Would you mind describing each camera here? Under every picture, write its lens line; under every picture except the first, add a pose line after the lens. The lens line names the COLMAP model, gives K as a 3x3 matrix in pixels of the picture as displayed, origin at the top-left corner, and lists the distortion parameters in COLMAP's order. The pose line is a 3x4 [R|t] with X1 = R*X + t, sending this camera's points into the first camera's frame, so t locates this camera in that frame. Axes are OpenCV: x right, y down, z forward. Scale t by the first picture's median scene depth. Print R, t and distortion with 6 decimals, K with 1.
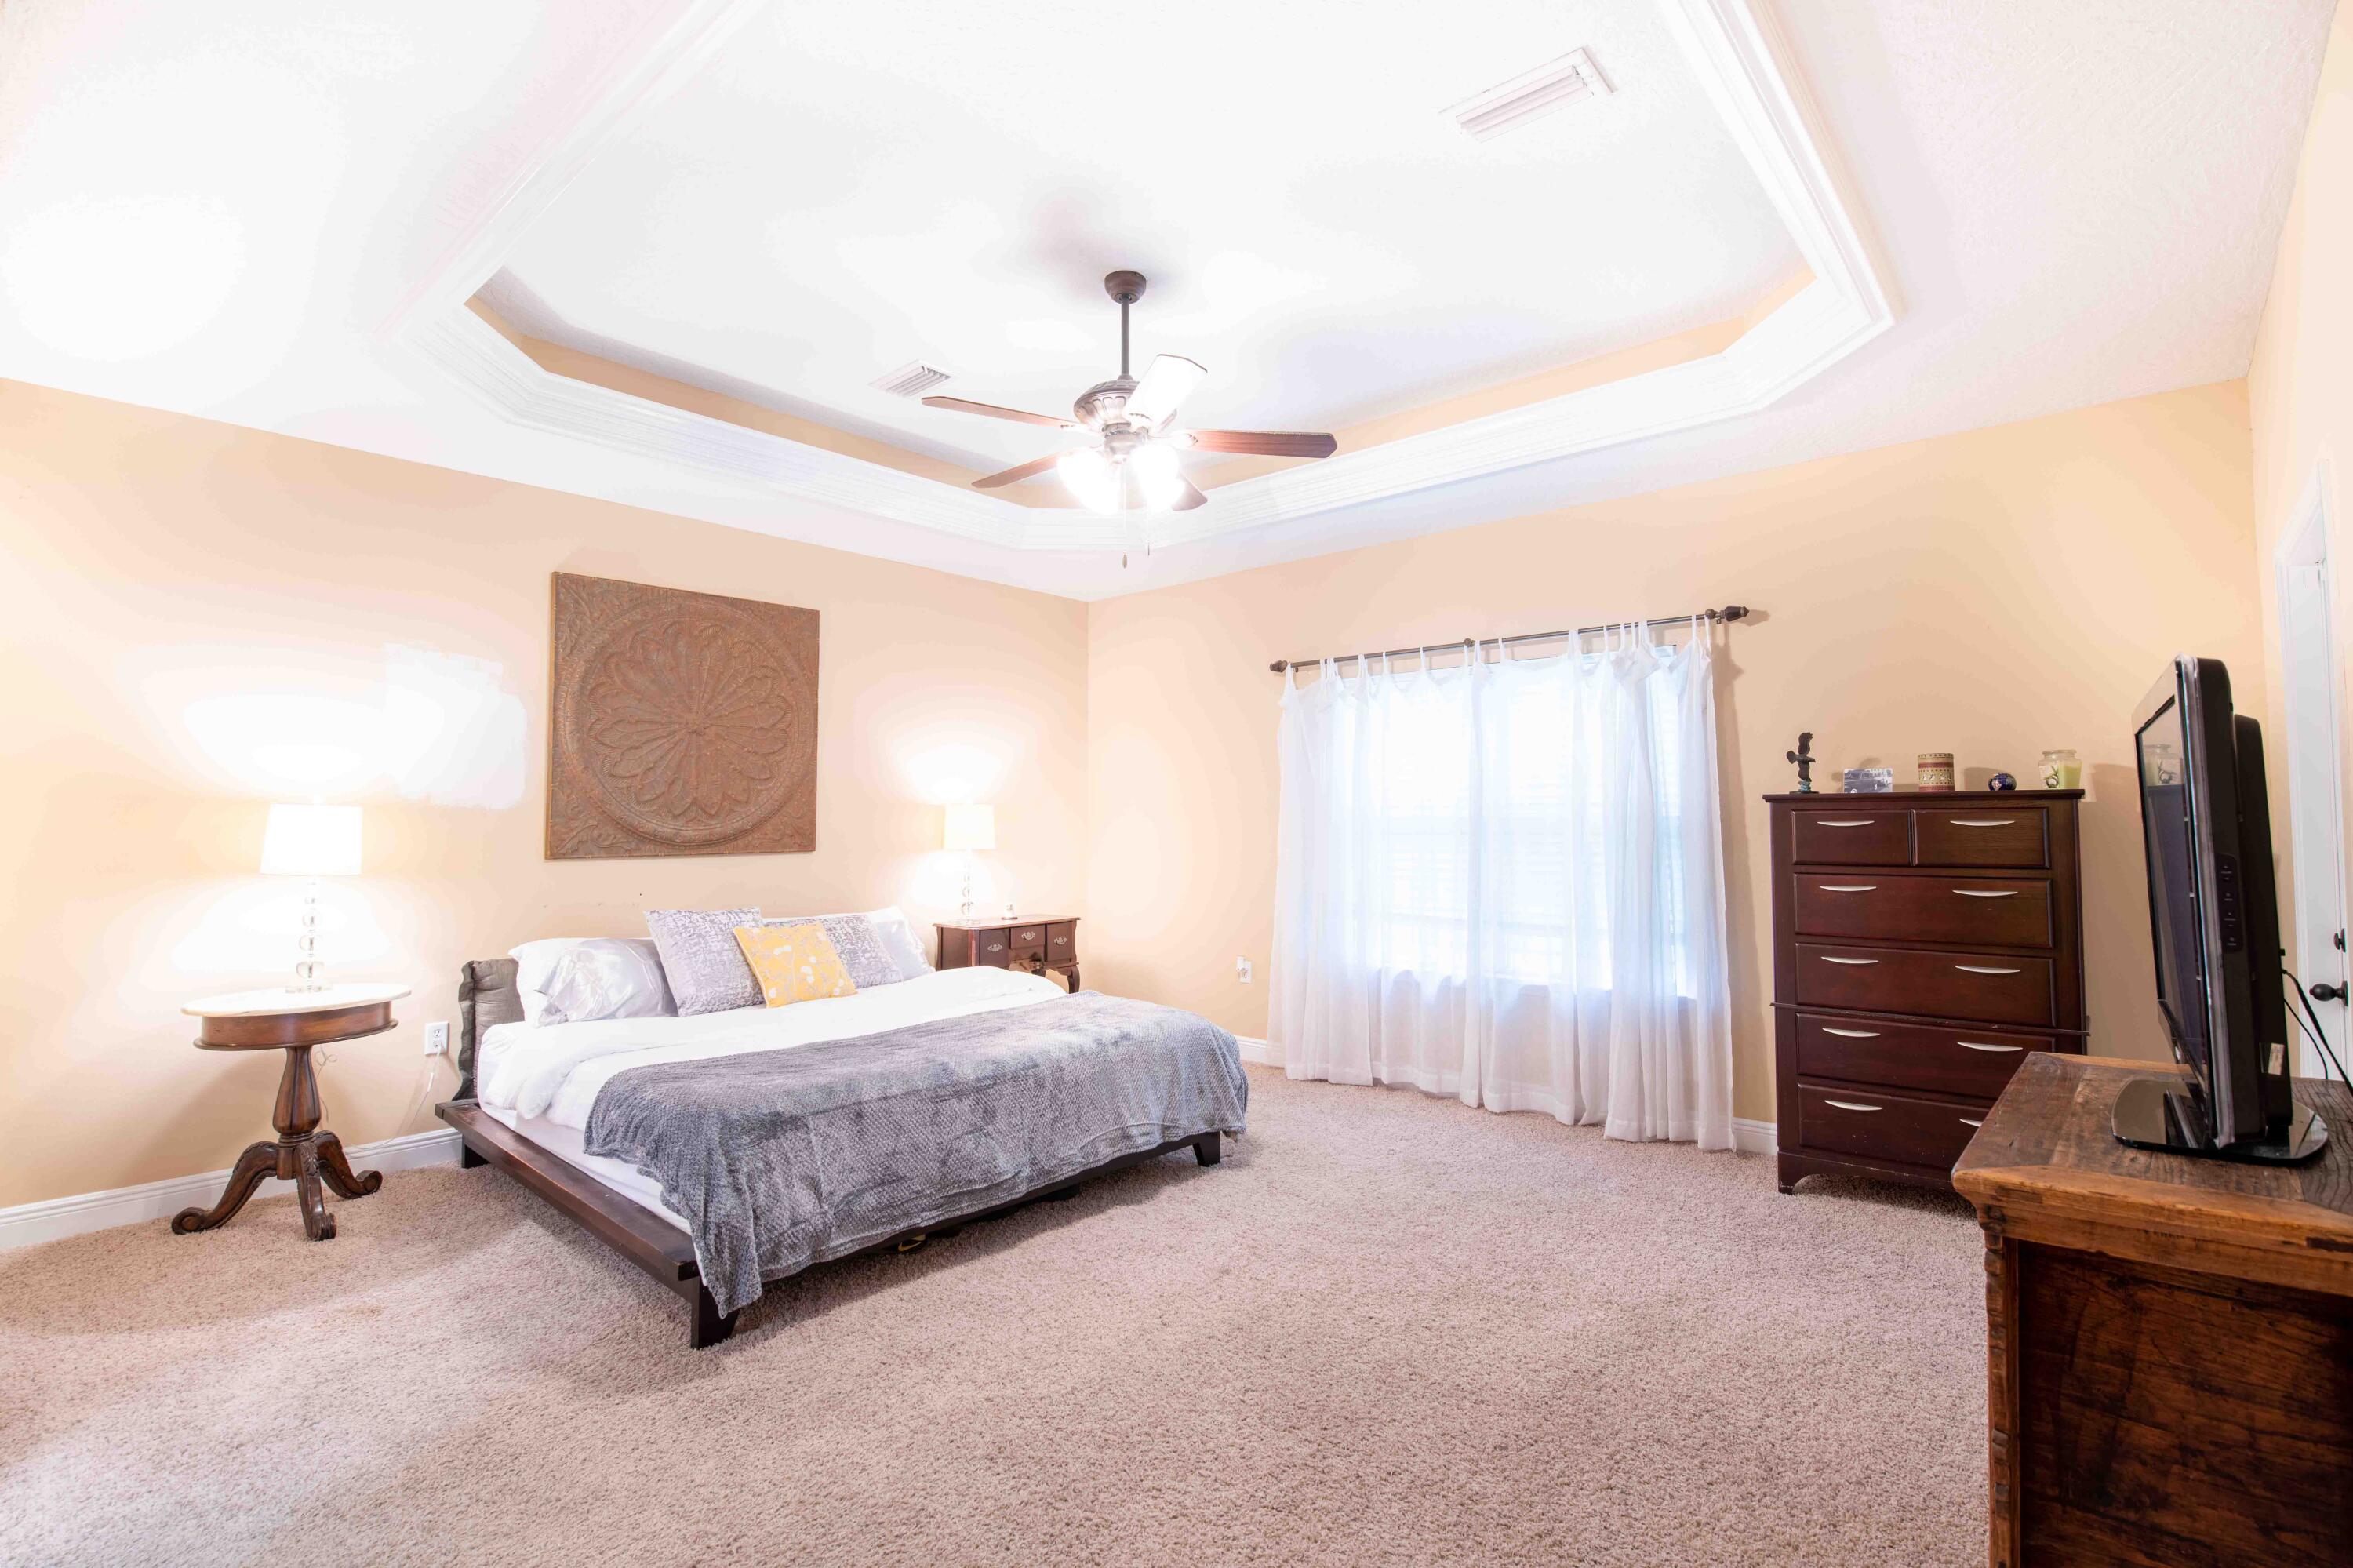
lens RADIAL K [[1087.0, 0, 1171.0], [0, 1087.0, 767.3], [0, 0, 1]] dist [-0.002182, -0.000682]
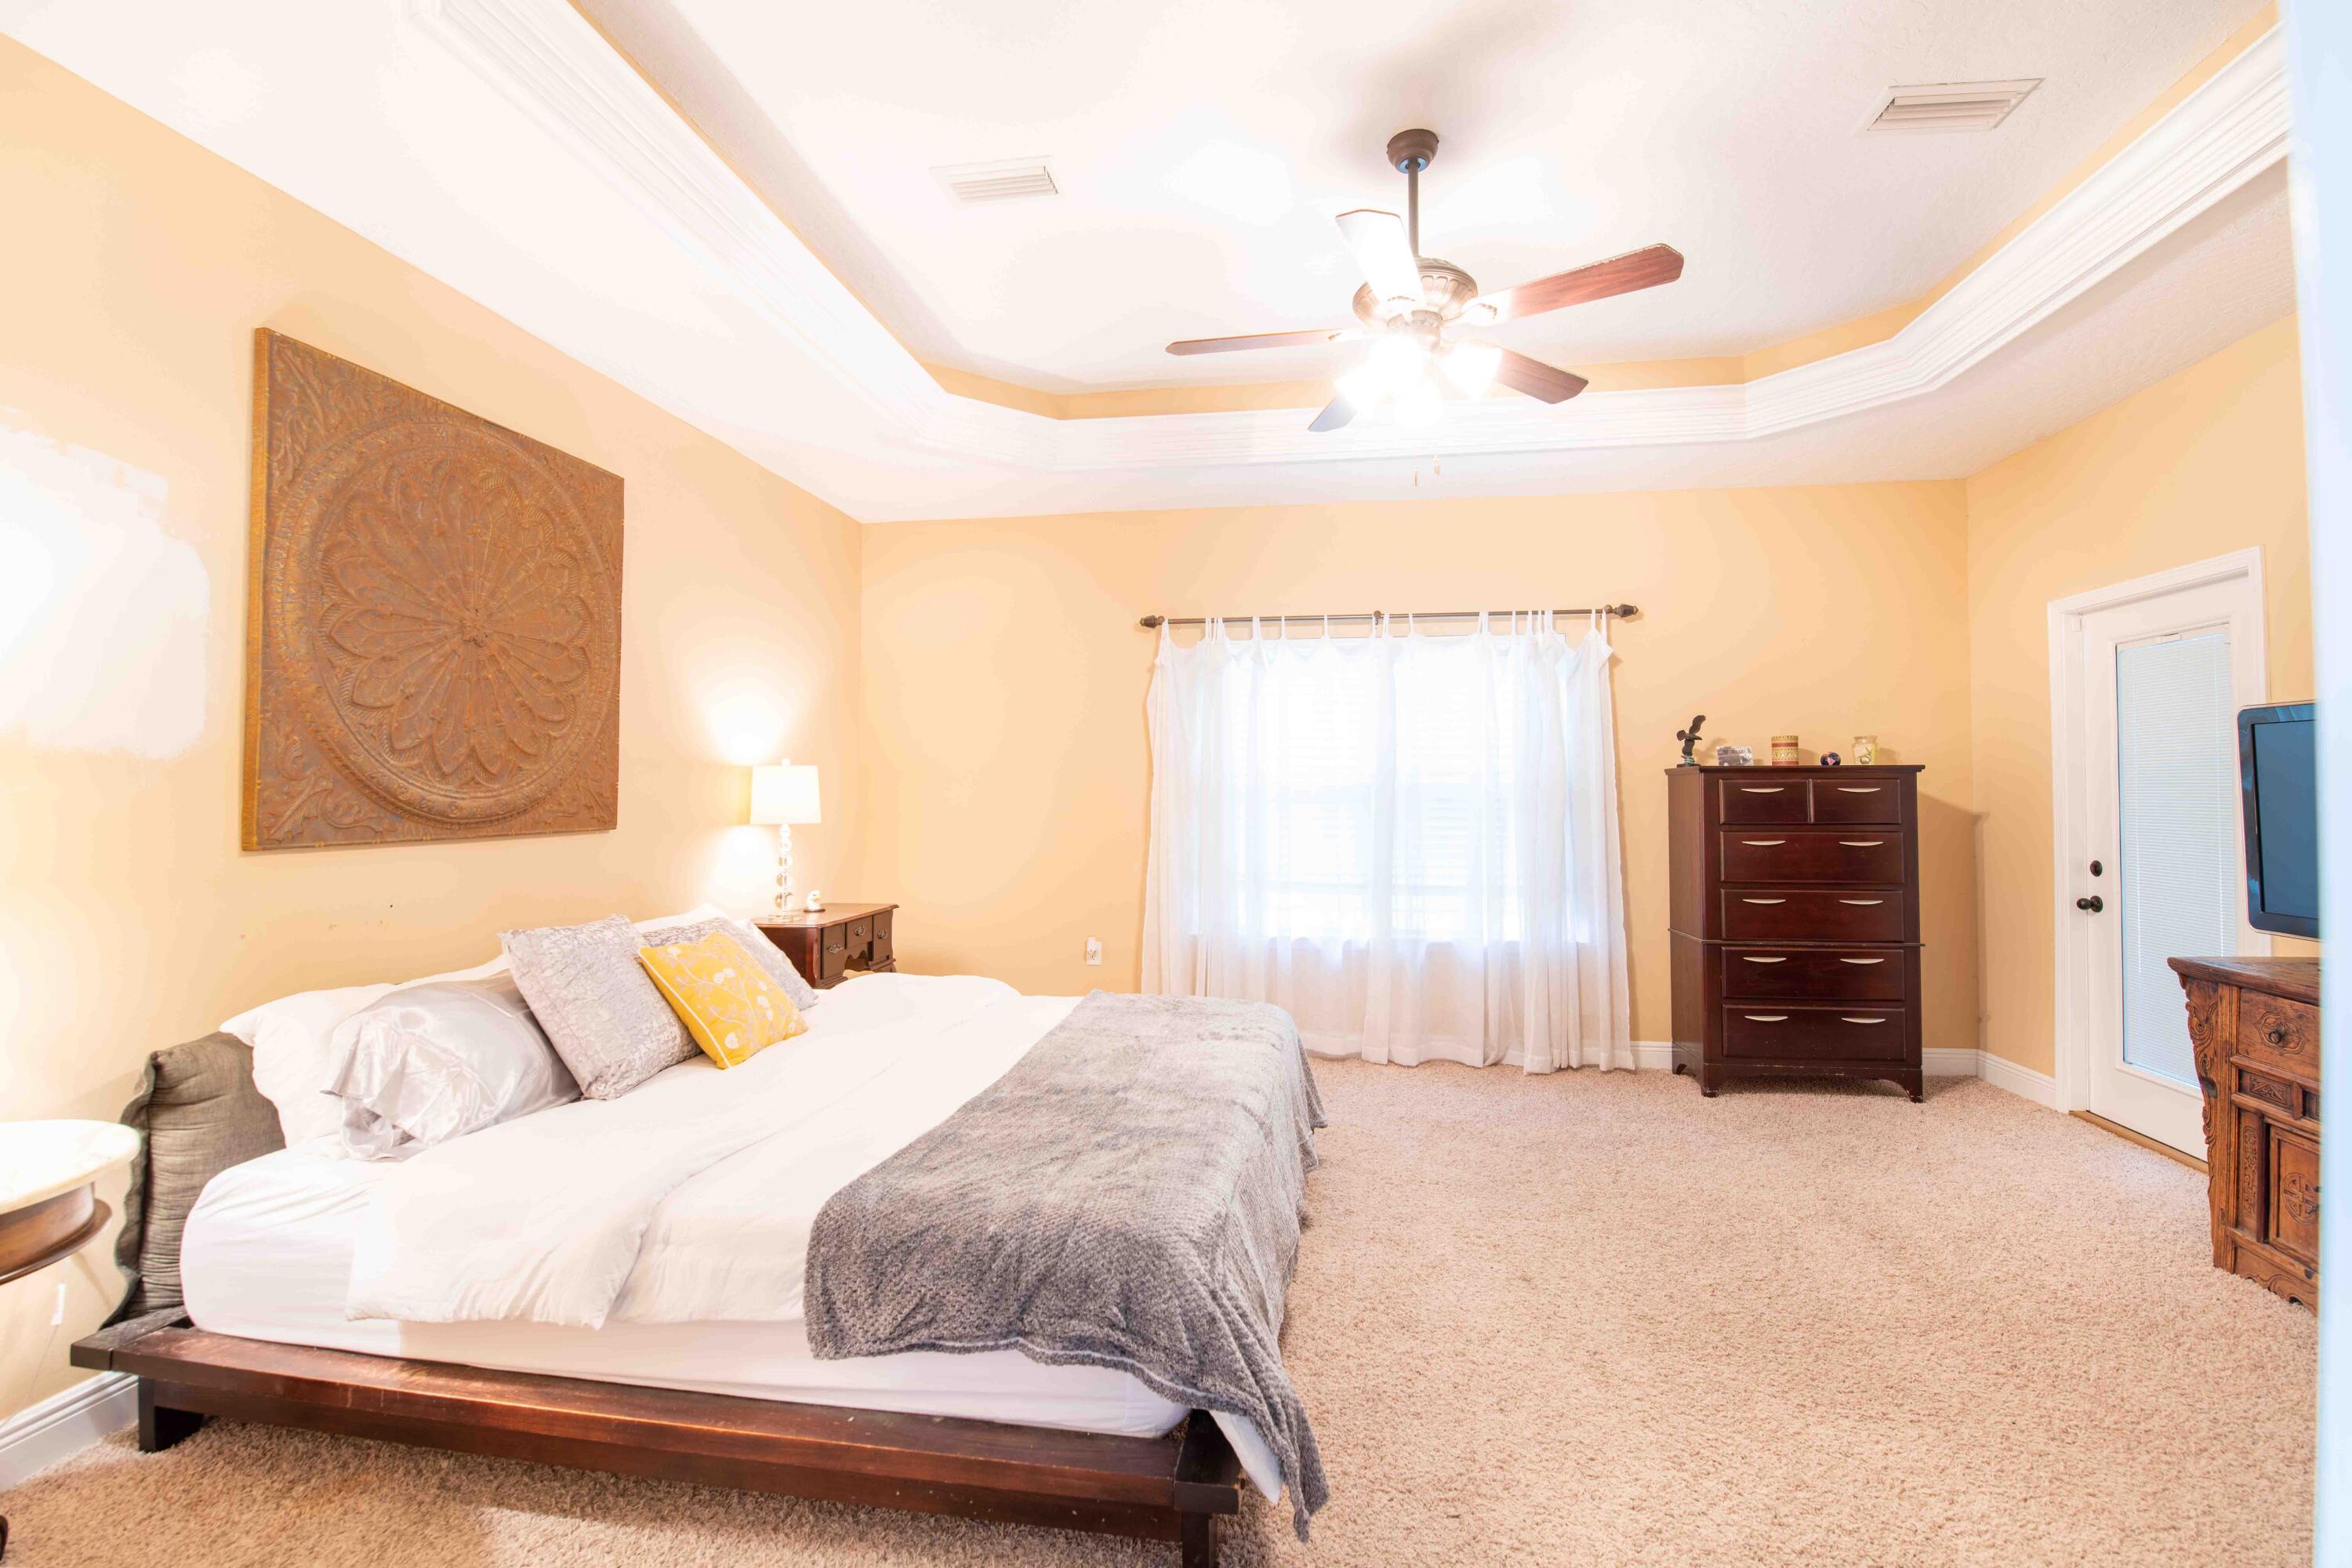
lens RADIAL K [[1039.2, 0, 1185.1], [0, 1039.2, 768.1], [0, 0, 1]] dist [-0.003545, -0.009256]
pose [[0.836010, 0.014477, 0.548524, -0.451467], [-0.028596, 0.999443, 0.017205, 0.019842], [-0.547969, -0.030069, 0.835958, 0.299127]]
